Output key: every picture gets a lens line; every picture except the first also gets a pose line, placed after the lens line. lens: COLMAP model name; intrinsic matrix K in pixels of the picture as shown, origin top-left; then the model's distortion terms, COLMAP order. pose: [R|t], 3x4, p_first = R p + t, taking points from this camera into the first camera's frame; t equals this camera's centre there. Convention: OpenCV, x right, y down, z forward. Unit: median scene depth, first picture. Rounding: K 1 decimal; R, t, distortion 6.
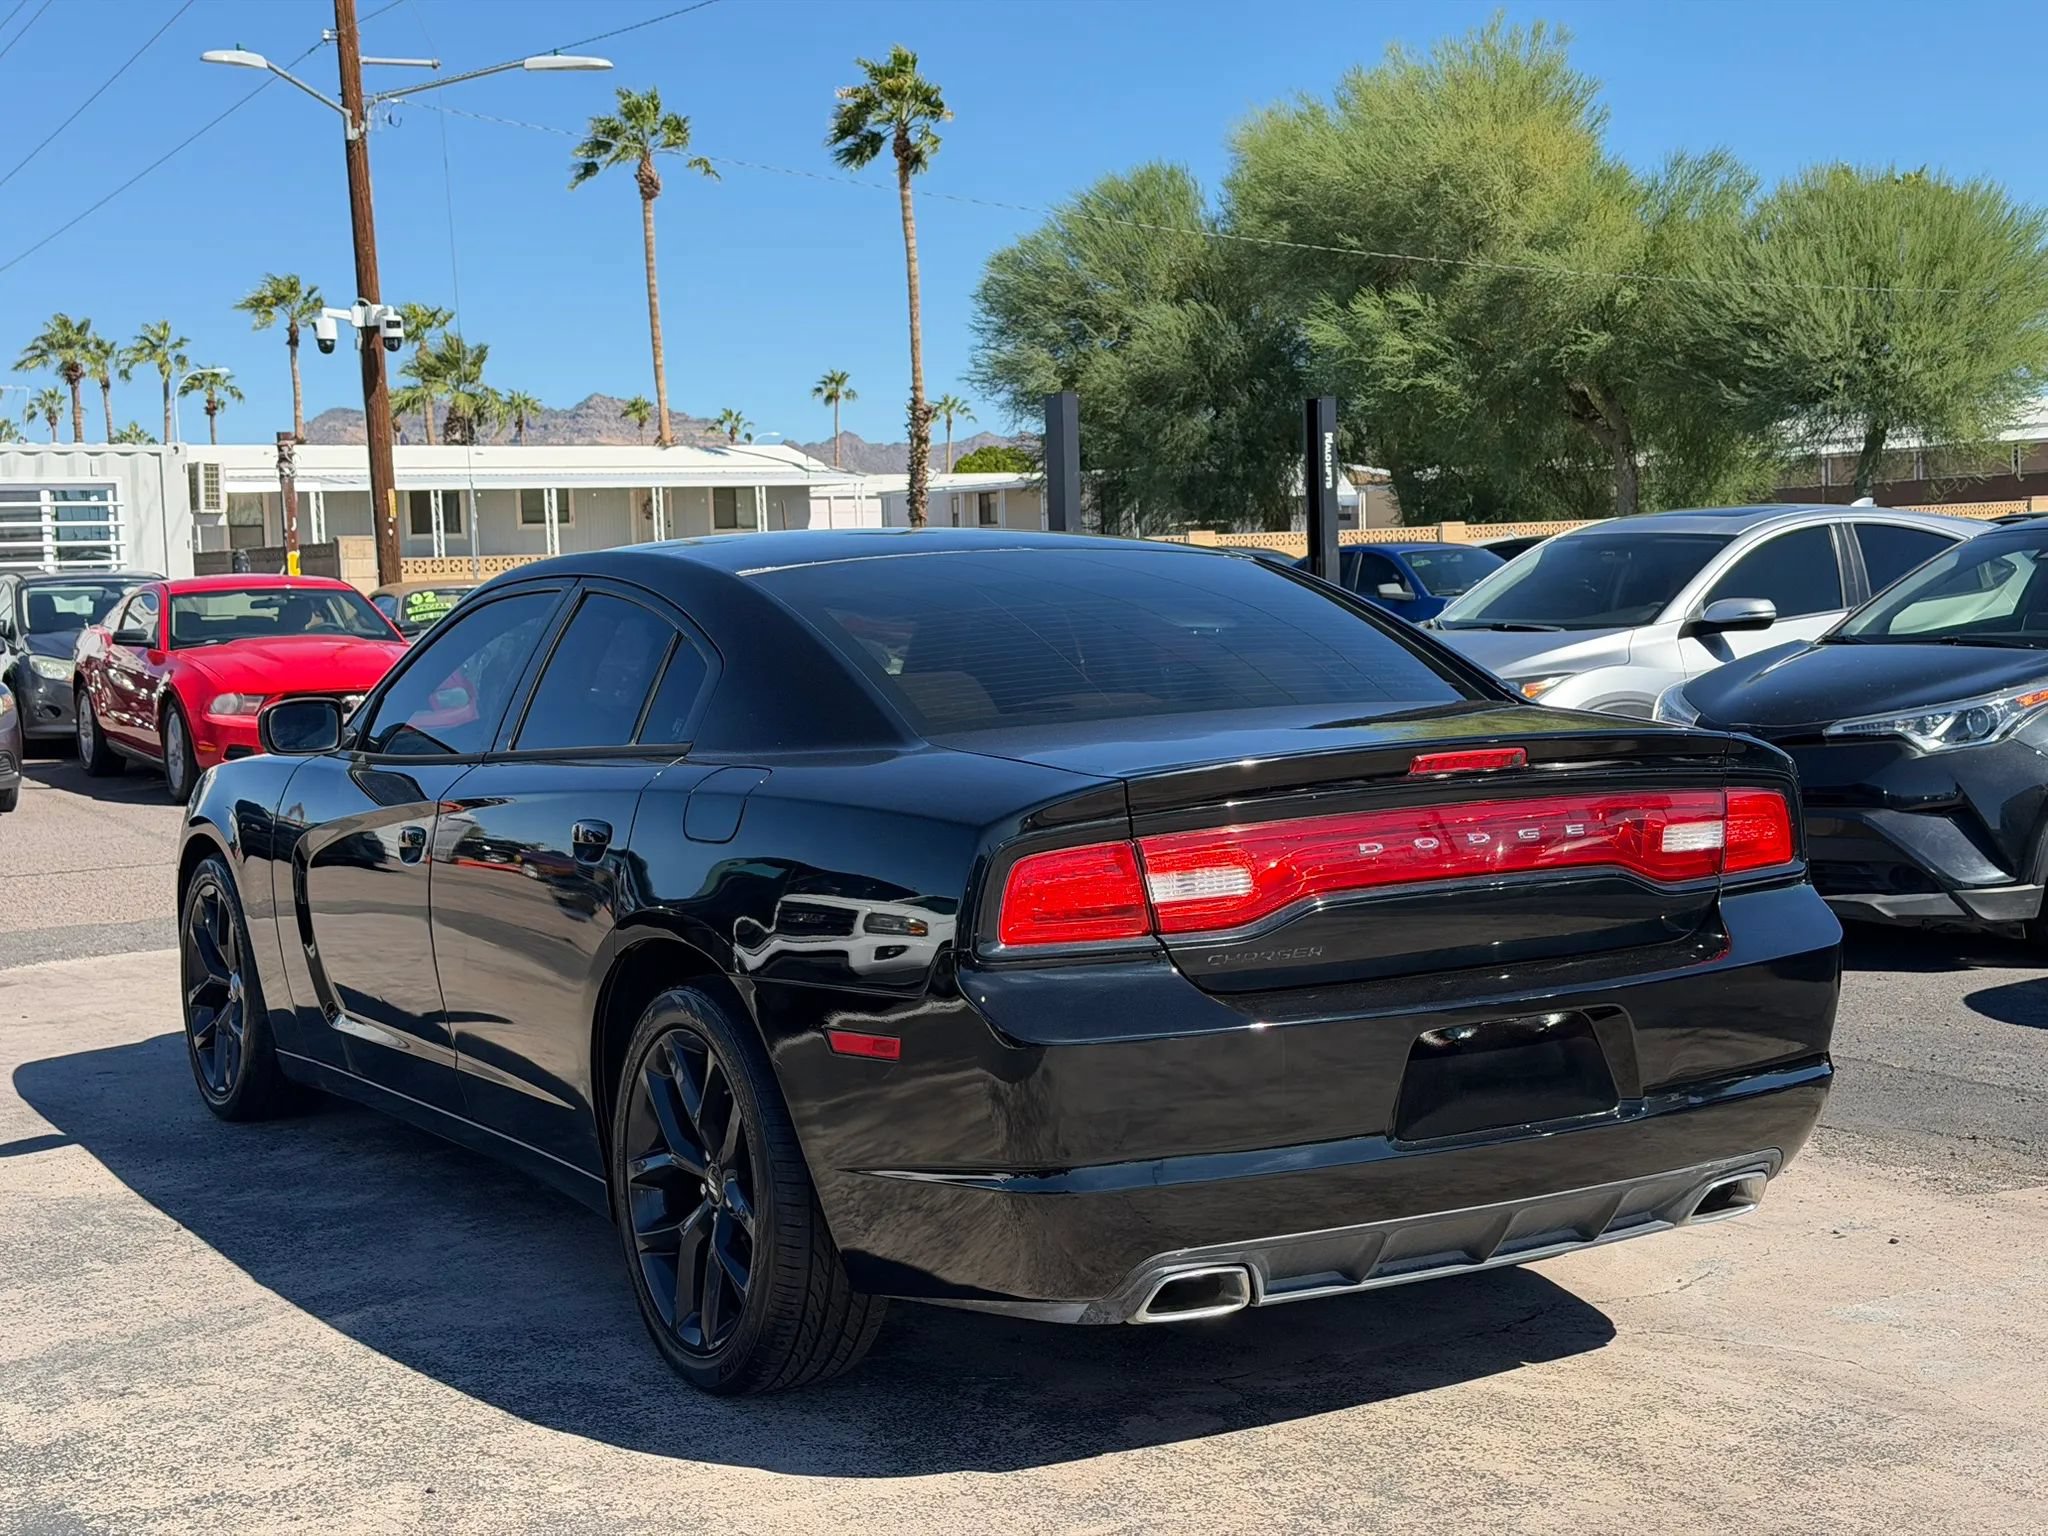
lens RADIAL K [[2849.9, 0, 1028.3], [0, 2849.9, 763.8], [0, 0, 1]] dist [0.121795, 0.000000]
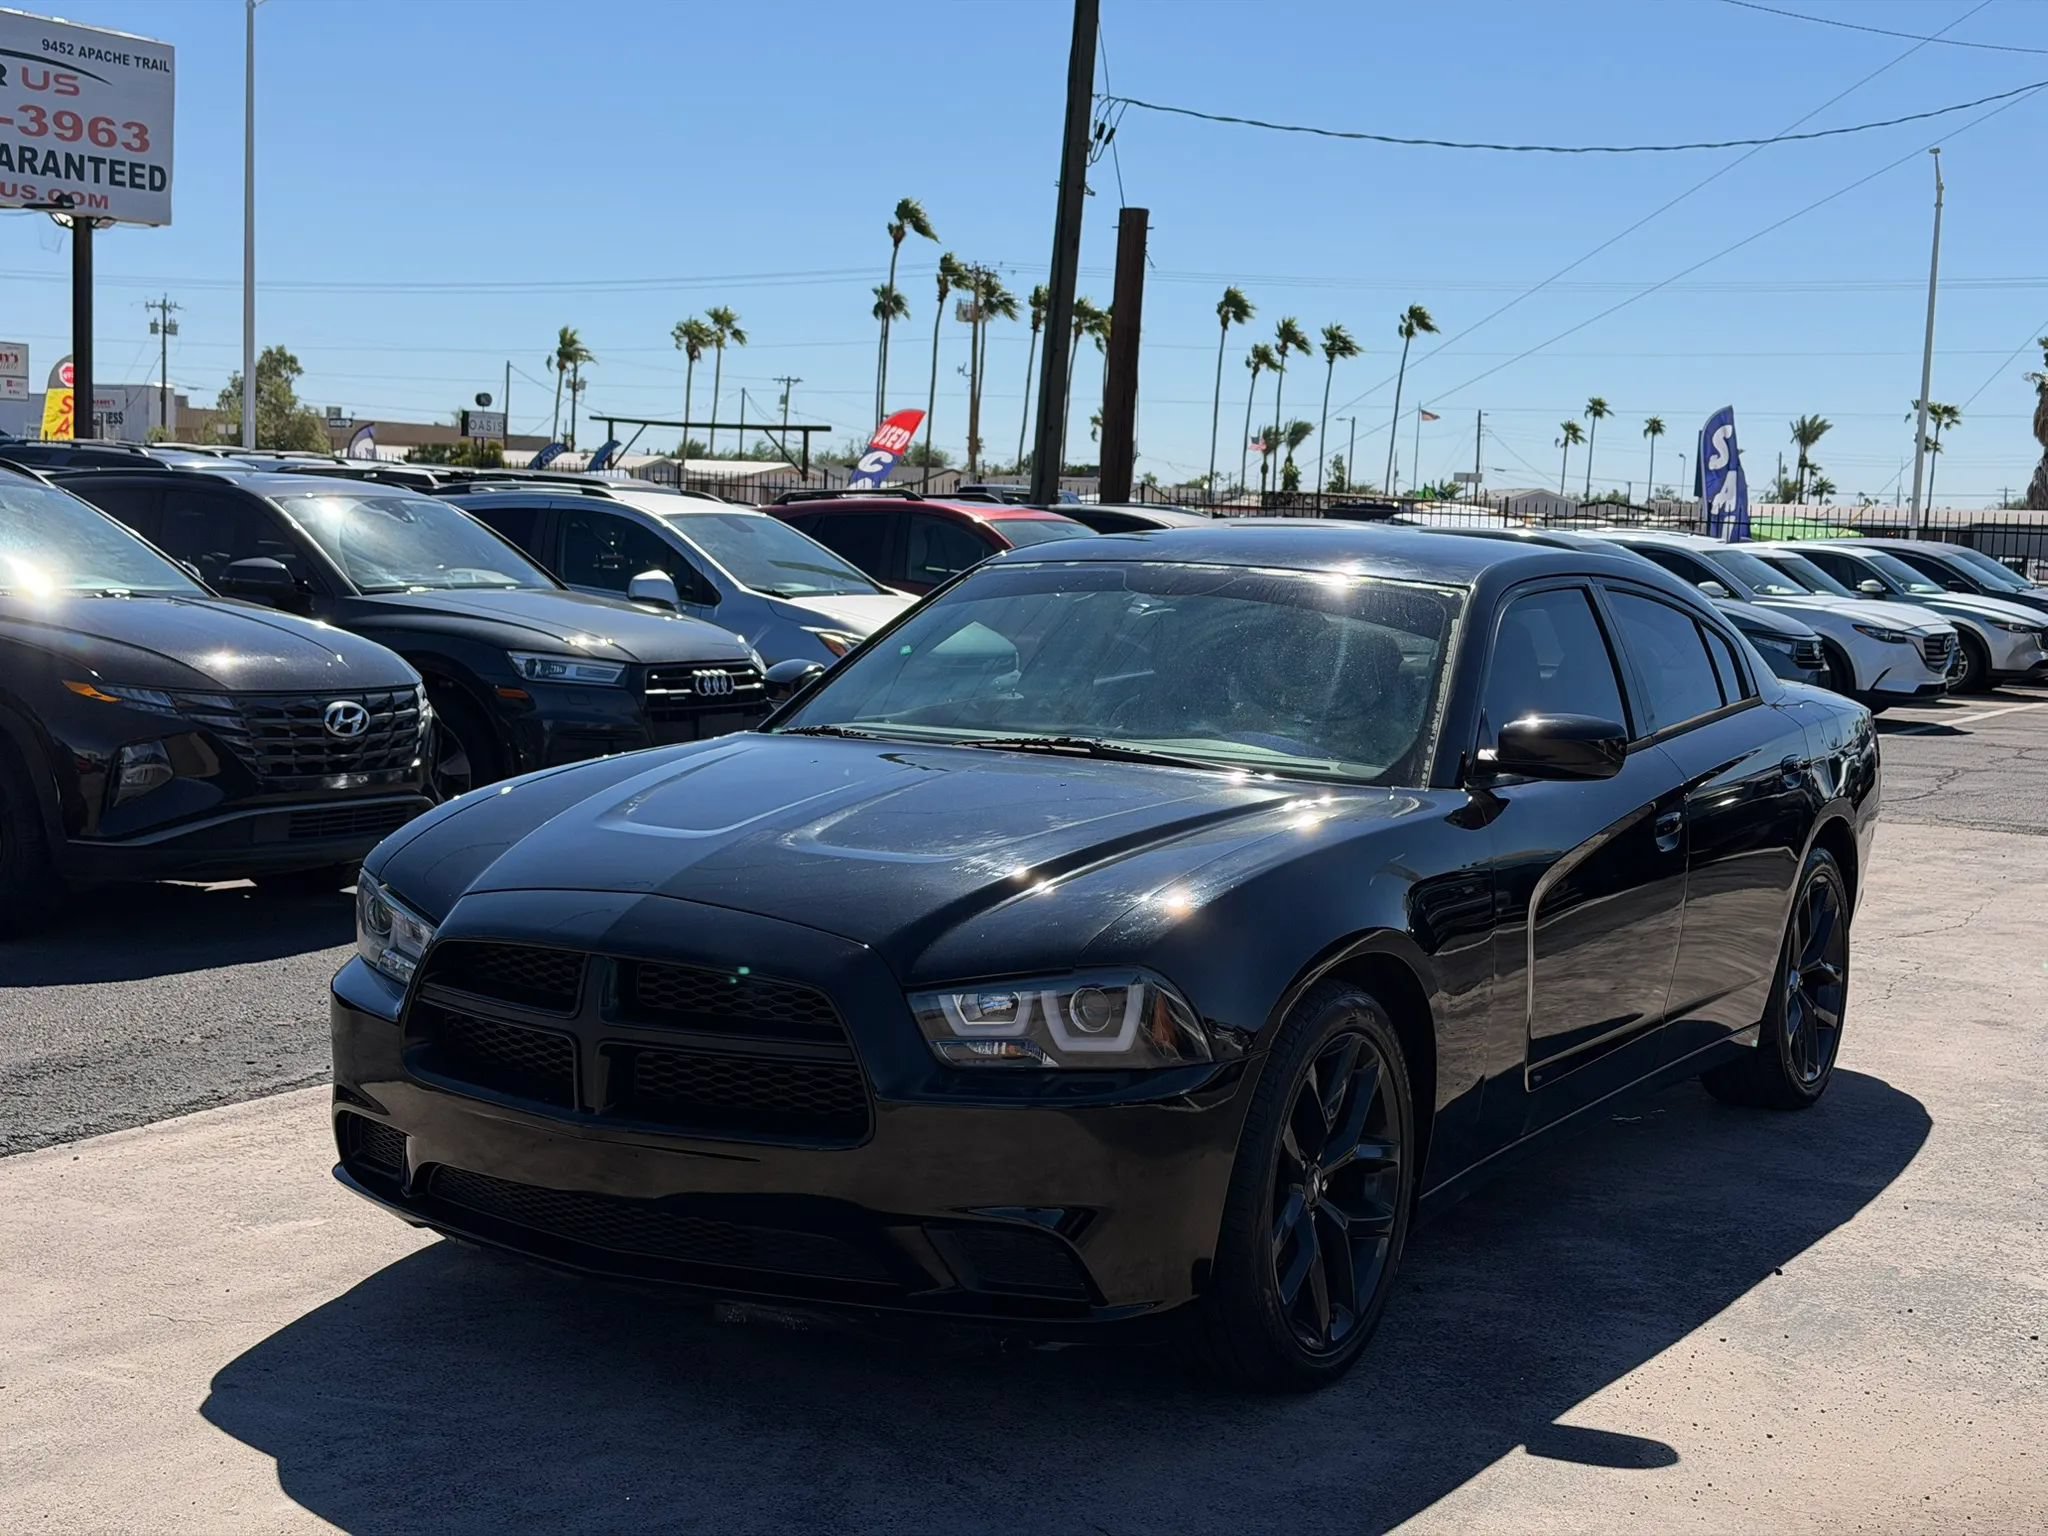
lens RADIAL K [[2845.0, 0, 1034.5], [0, 2845.0, 814.3], [0, 0, 1]] dist [0.120828, 0.000000]
pose [[-0.494207, -0.081927, 0.865475, -0.928404], [0.033418, 0.993023, 0.113083, -0.096327], [-0.868702, 0.084809, -0.488021, 1.580686]]
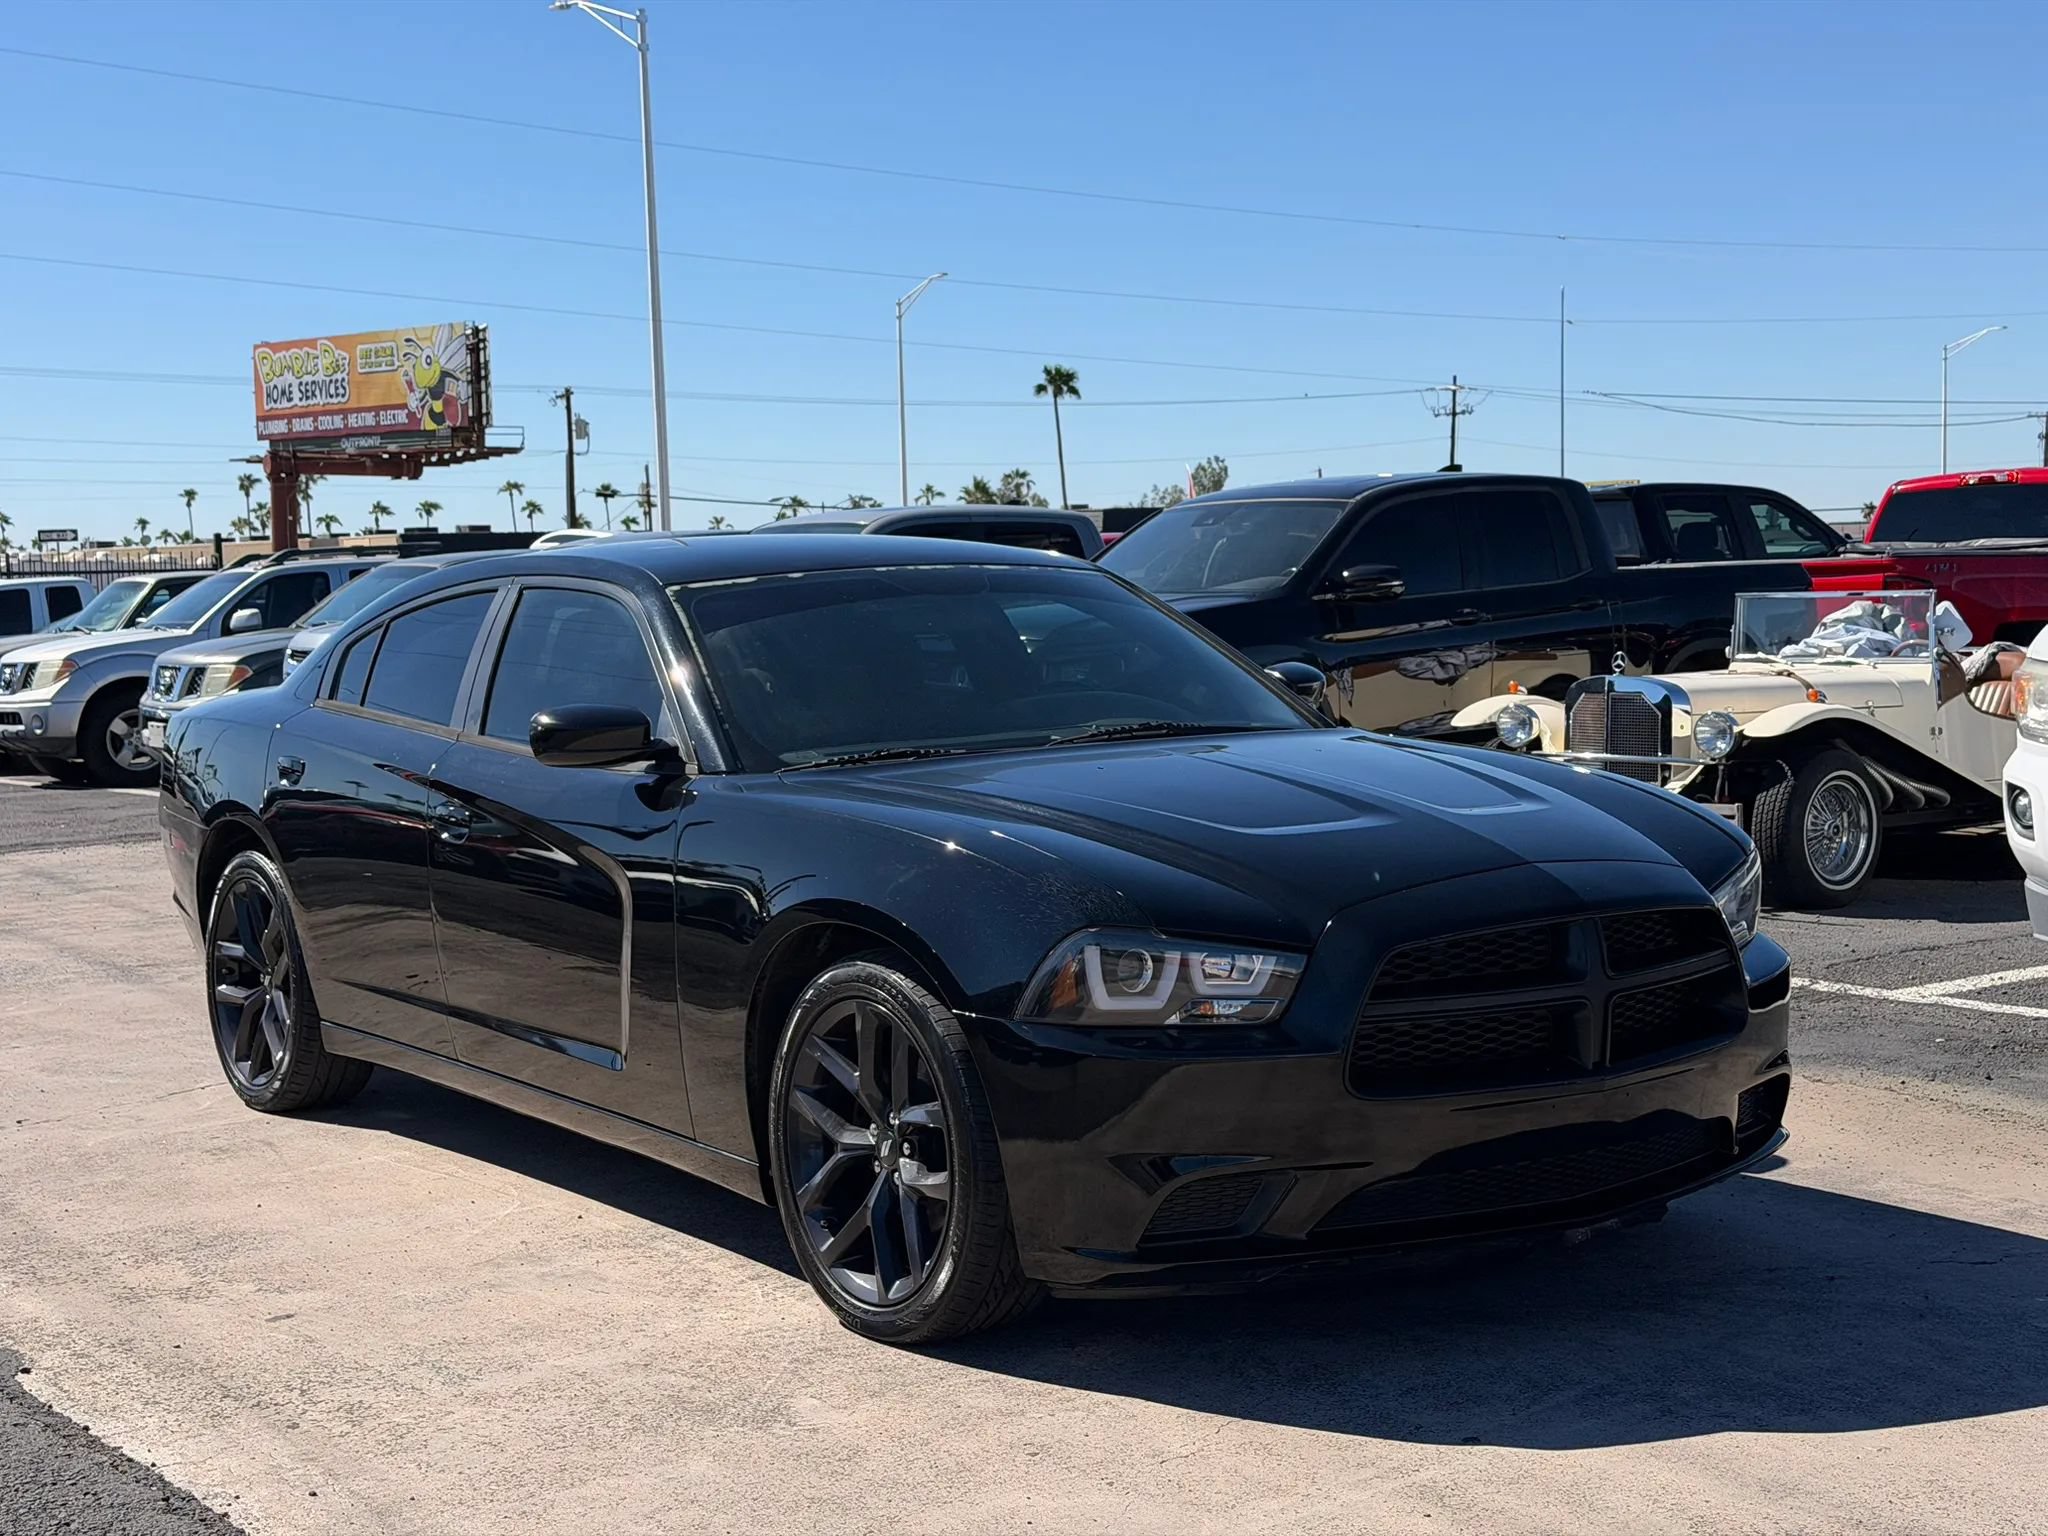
lens RADIAL K [[2845.0, 0, 1014.3], [0, 2845.0, 784.2], [0, 0, 1]] dist [0.120828, 0.000000]
pose [[-0.994734, 0.066066, -0.078357, -0.067177], [0.054047, 0.987709, 0.146659, -0.138929], [0.087084, 0.141652, -0.986079, 2.054277]]
